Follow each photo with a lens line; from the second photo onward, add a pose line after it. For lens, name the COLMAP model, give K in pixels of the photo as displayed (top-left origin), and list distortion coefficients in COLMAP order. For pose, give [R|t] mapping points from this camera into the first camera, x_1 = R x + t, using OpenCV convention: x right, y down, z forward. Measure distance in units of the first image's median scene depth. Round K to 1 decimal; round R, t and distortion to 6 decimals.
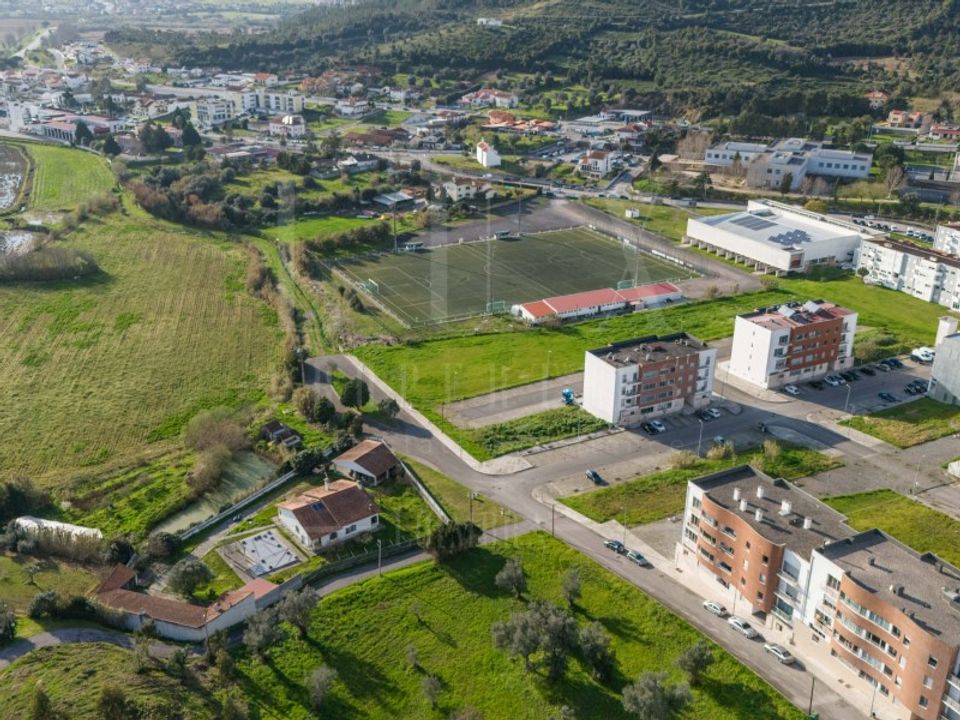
lens RADIAL K [[939.3, 0, 480.1], [0, 939.3, 358.3], [0, 0, 1]] dist [0.083600, 0.000000]
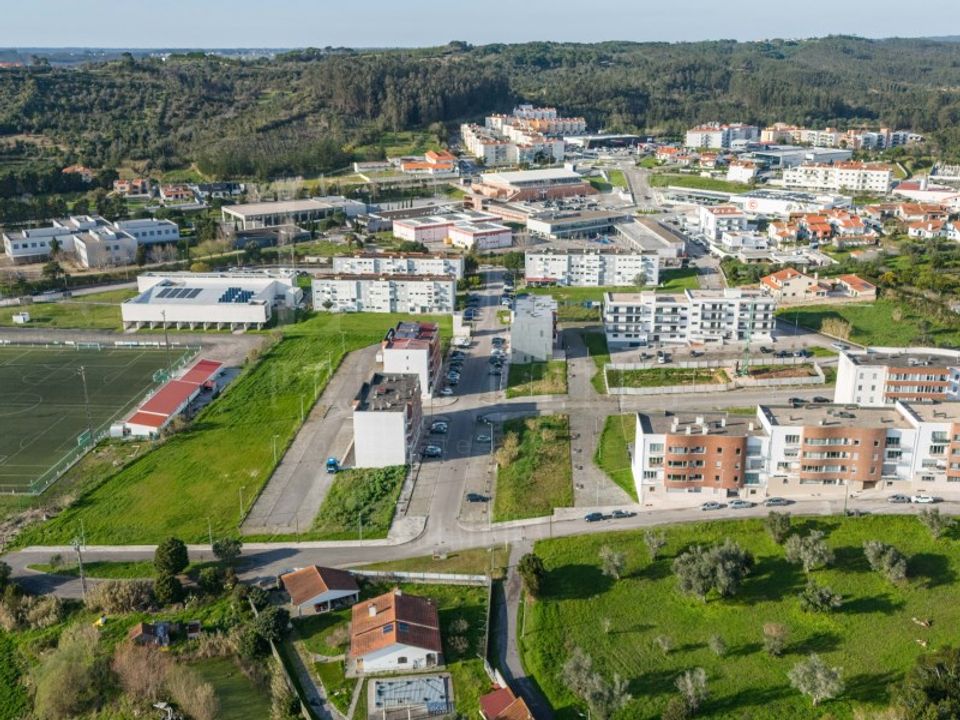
lens RADIAL K [[939.3, 0, 481.2], [0, 939.3, 361.4], [0, 0, 1]] dist [0.083600, 0.000000]
pose [[0.523227, -0.282901, 0.803866, -0.642326], [0.336689, 0.935173, 0.109965, -0.128546], [-0.782863, 0.213116, 0.584557, 0.279770]]
